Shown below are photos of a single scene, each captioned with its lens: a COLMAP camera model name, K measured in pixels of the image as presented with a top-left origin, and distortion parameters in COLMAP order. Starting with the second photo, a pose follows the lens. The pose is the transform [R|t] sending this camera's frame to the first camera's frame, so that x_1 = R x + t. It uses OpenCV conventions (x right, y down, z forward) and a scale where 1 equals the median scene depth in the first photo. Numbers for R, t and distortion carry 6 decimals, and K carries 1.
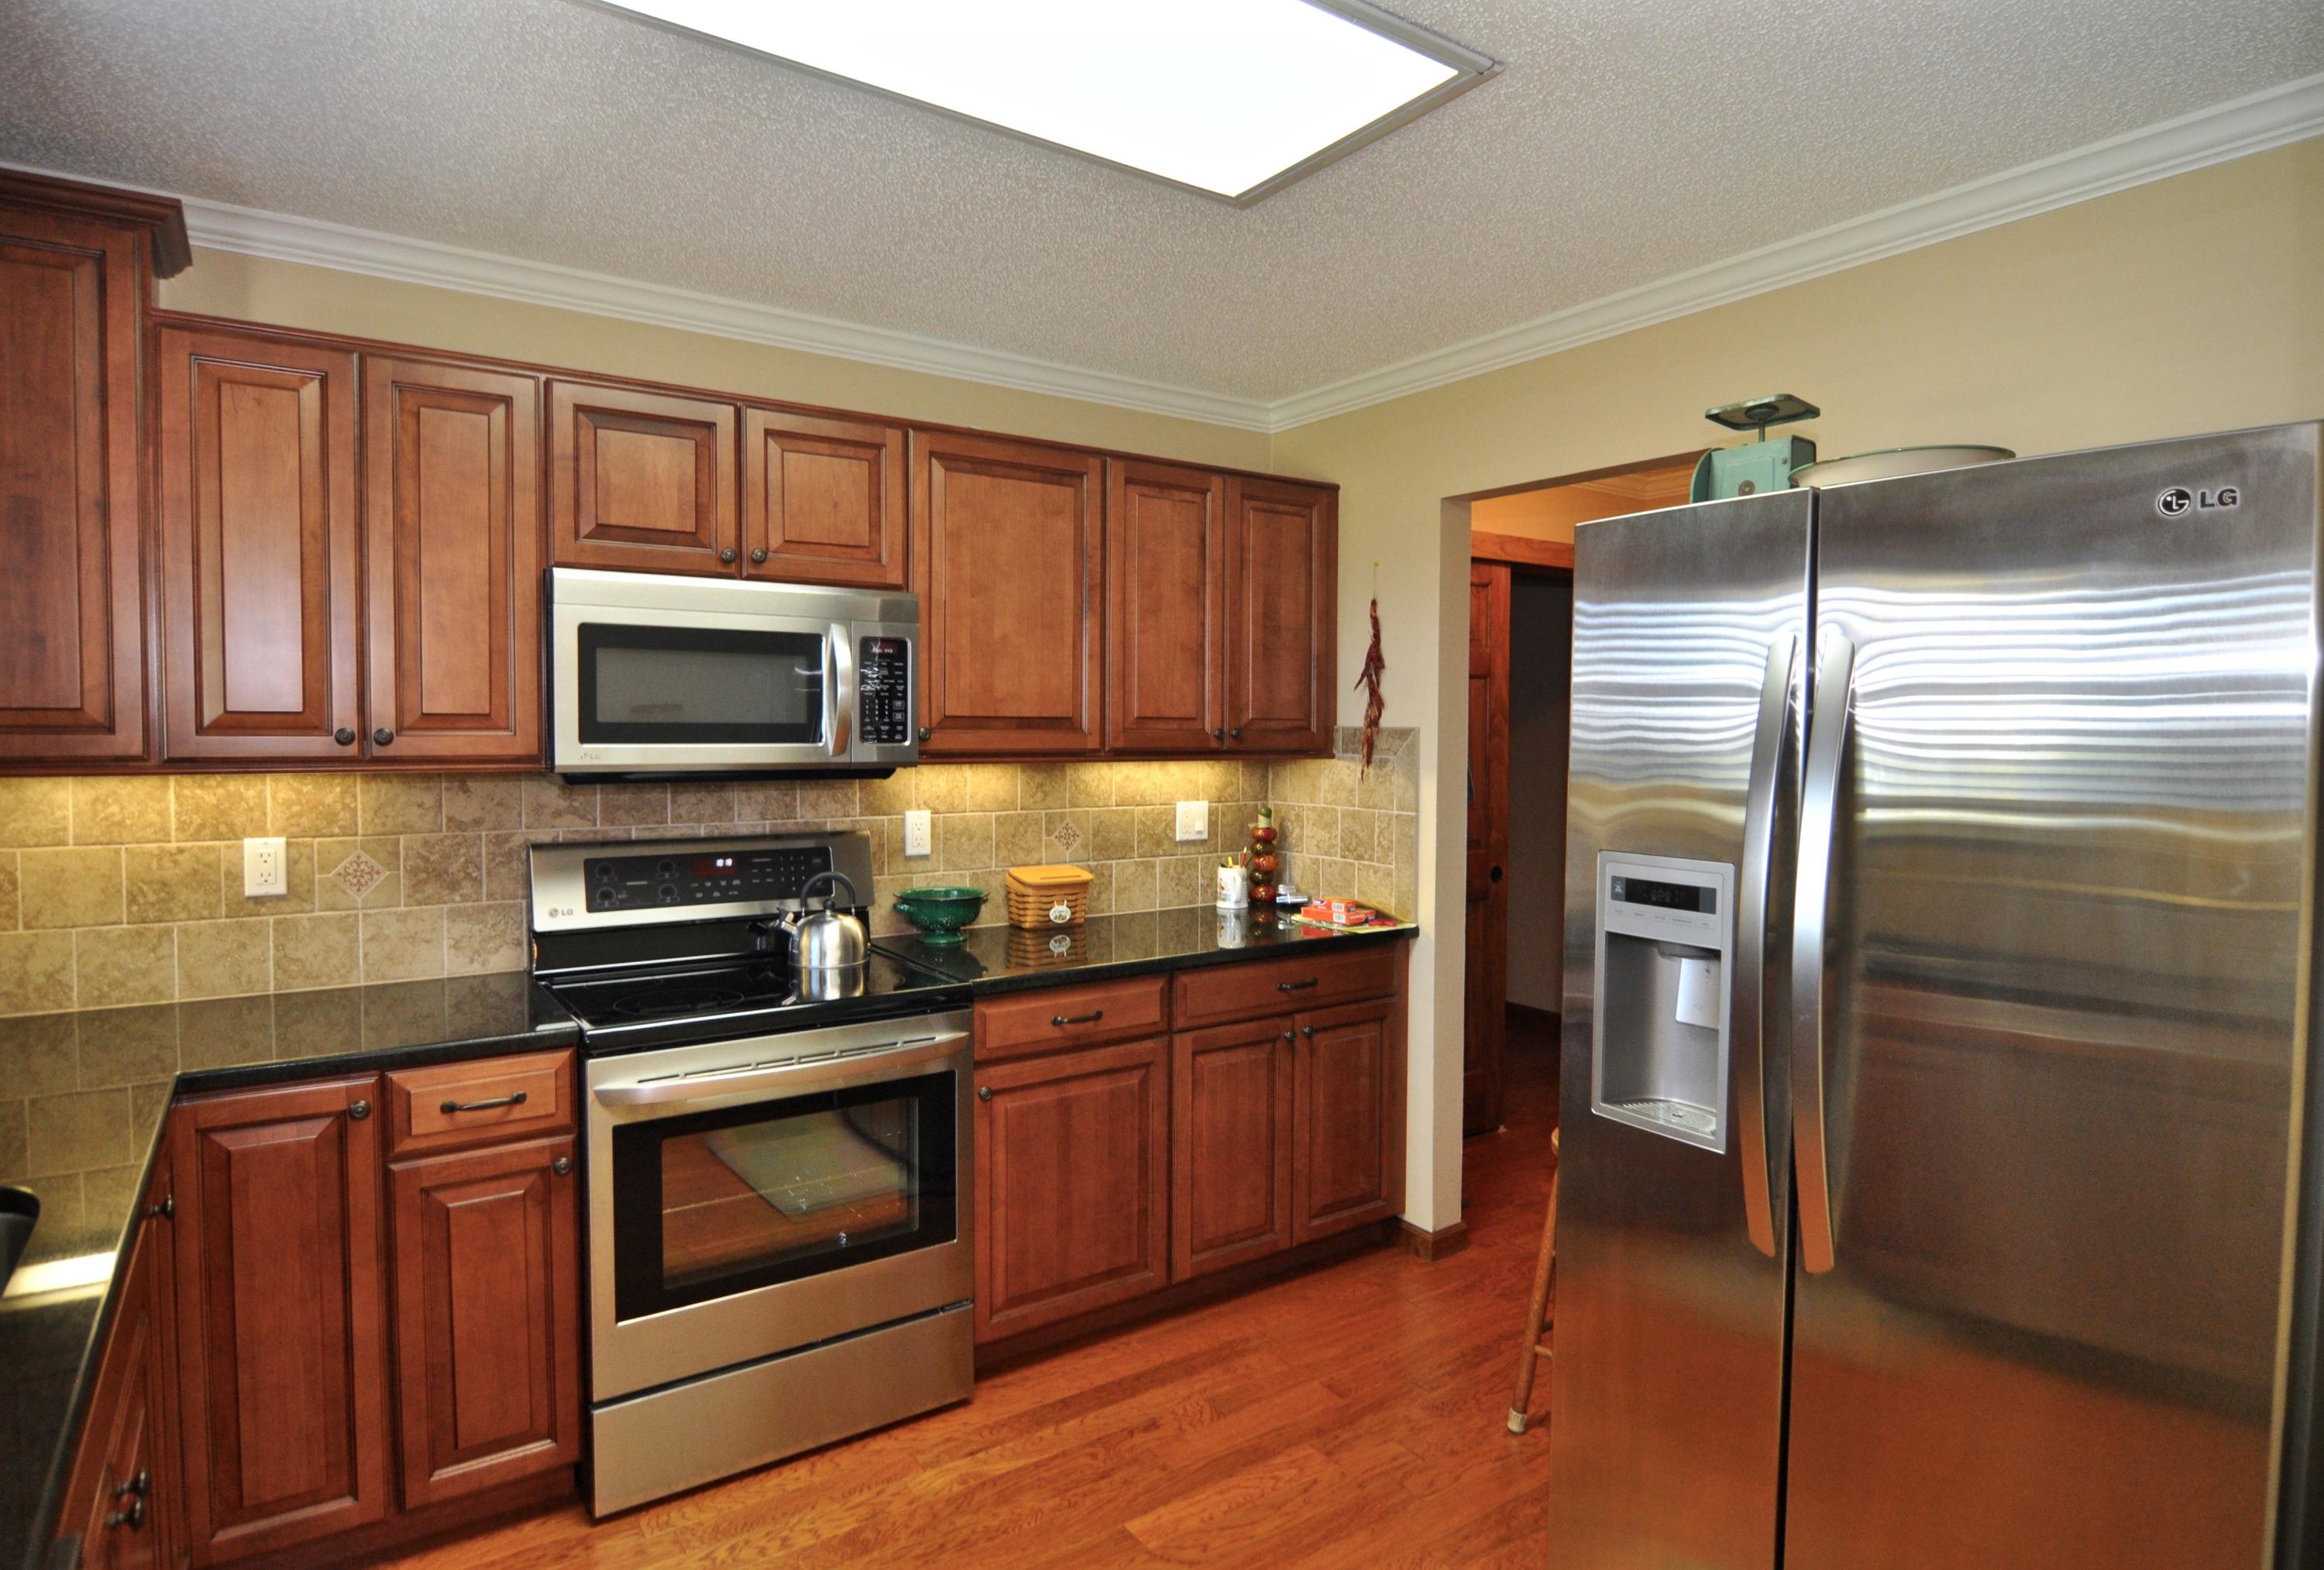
lens RADIAL K [[1247.6, 0, 1176.8], [0, 1247.6, 779.1], [0, 0, 1]] dist [-0.015138, -0.007798]
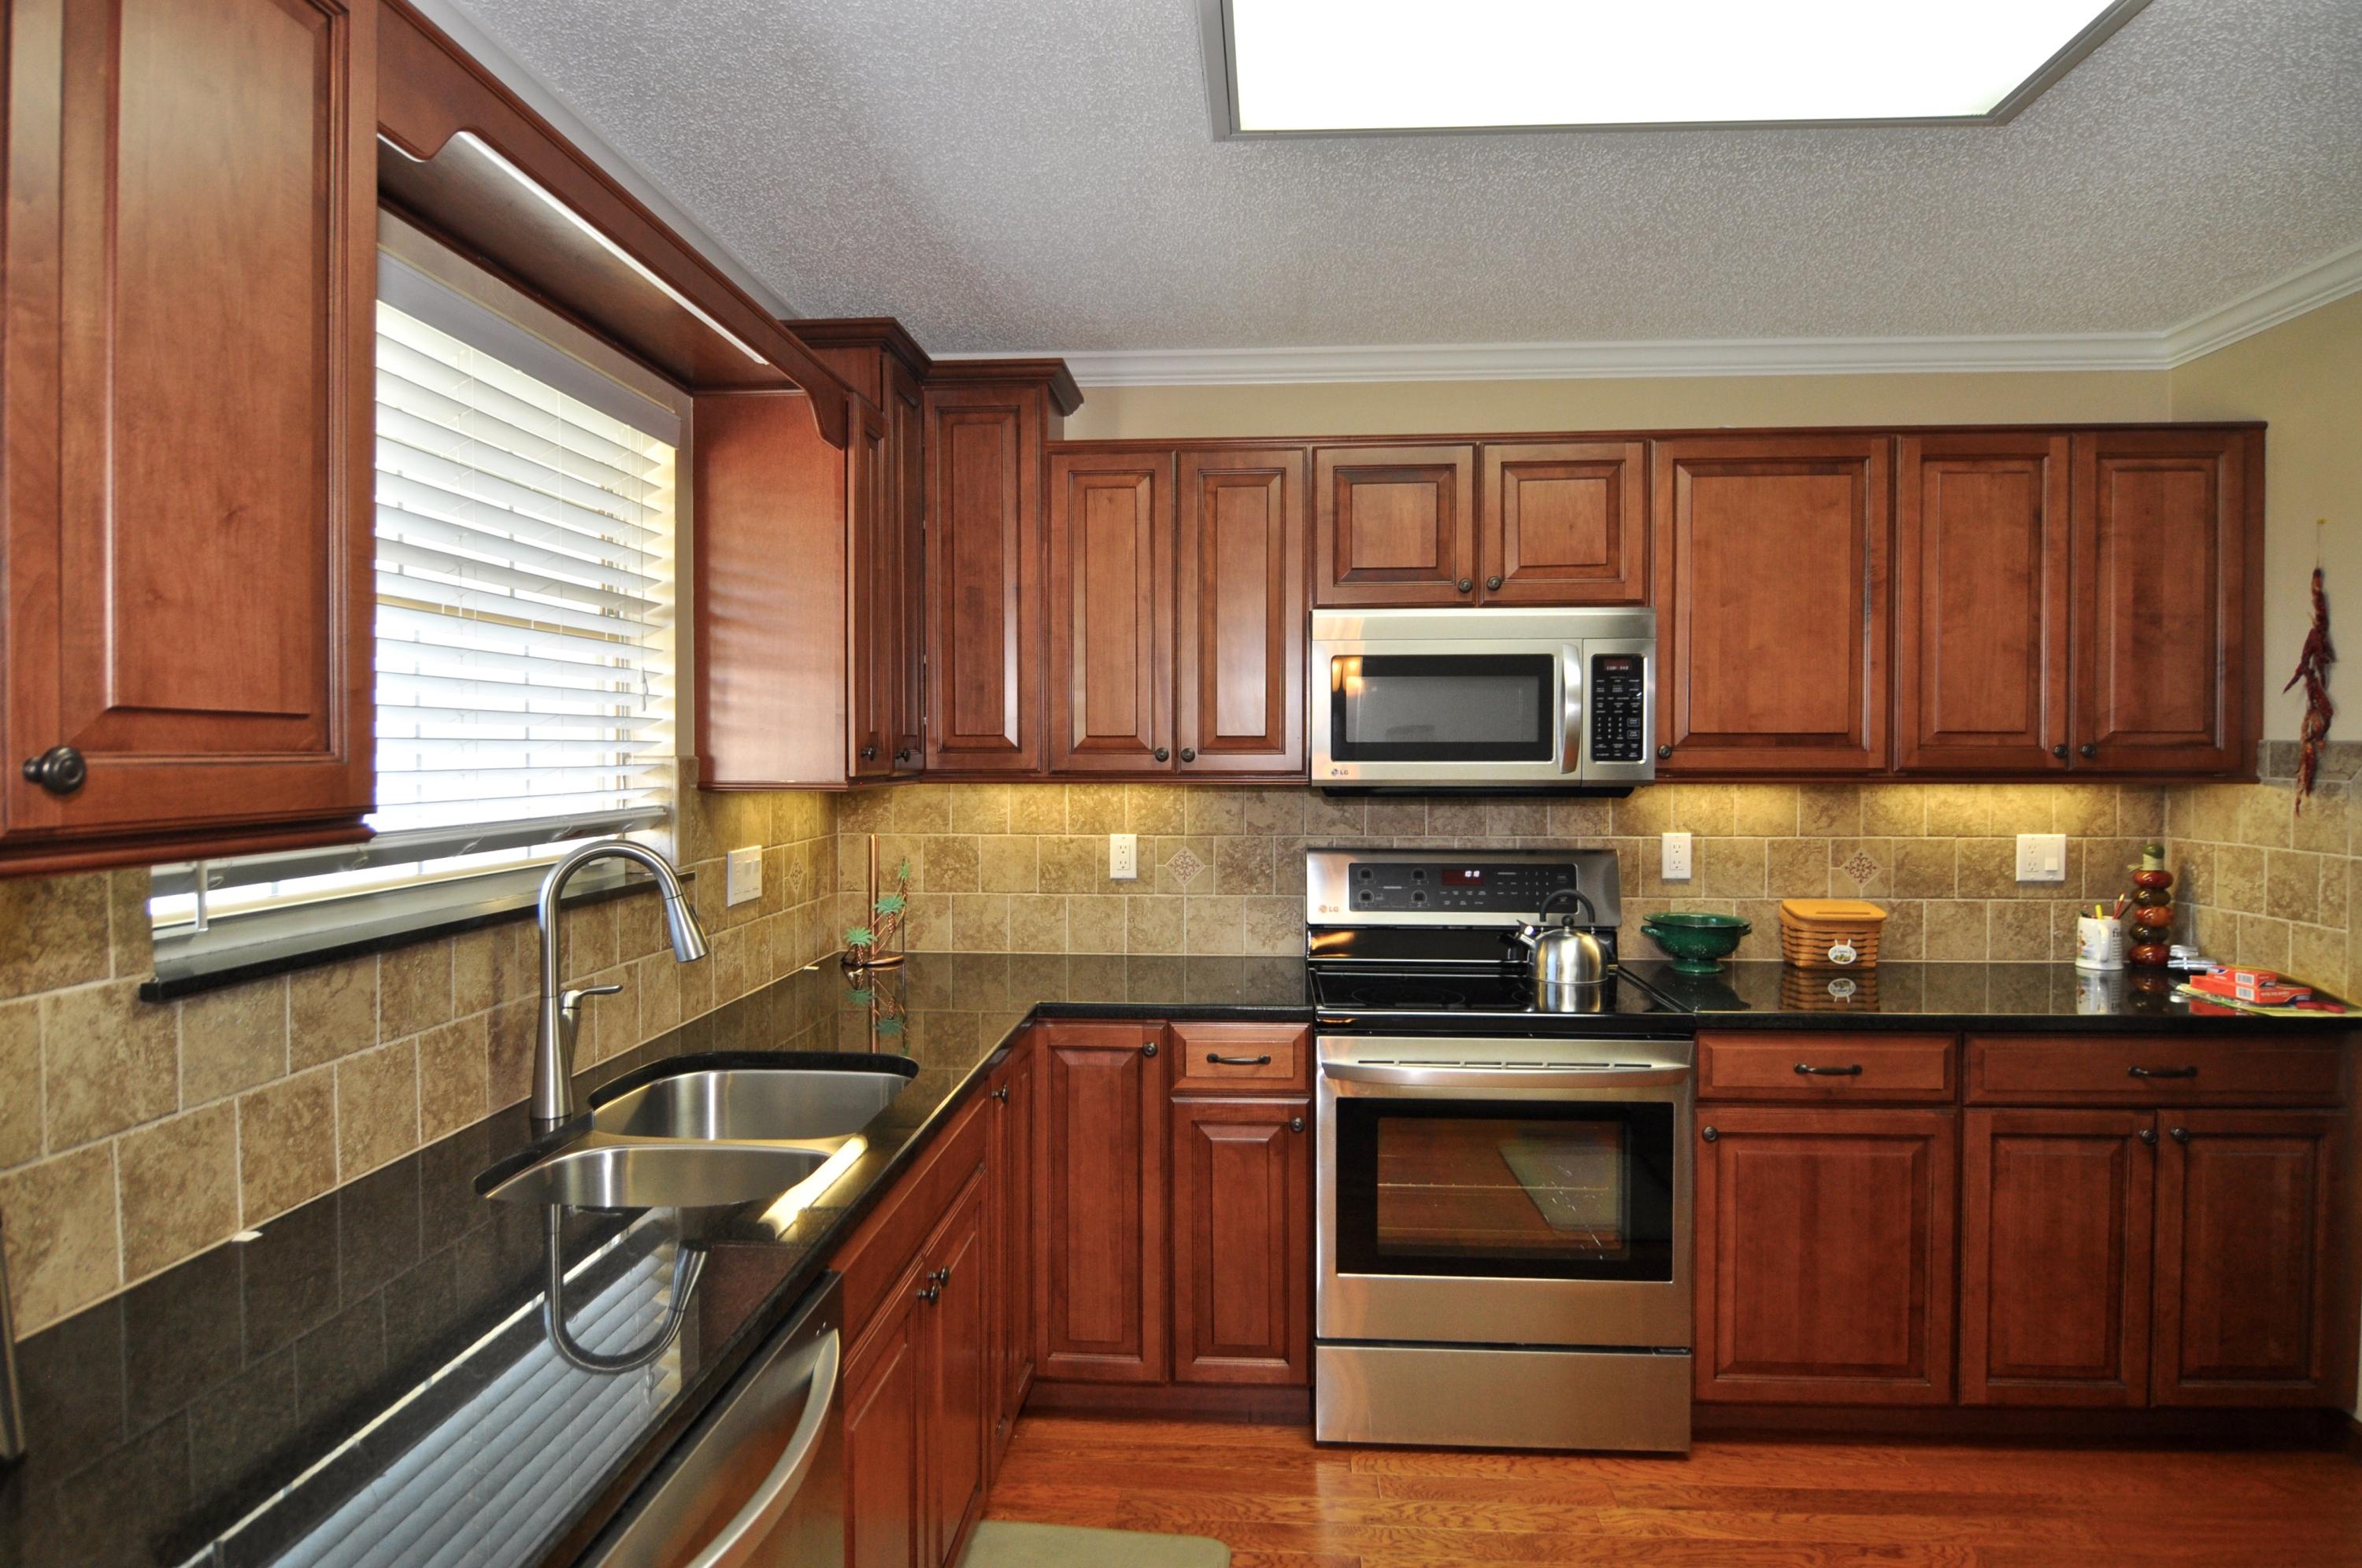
lens RADIAL K [[1268.0, 0, 1185.6], [0, 1268.0, 778.5], [0, 0, 1]] dist [-0.015138, -0.007798]
pose [[0.777713, 0.008041, -0.628568, 0.134812], [-0.020294, 0.999718, -0.012319, 0.004282], [0.628292, 0.022337, 0.777657, 0.005334]]
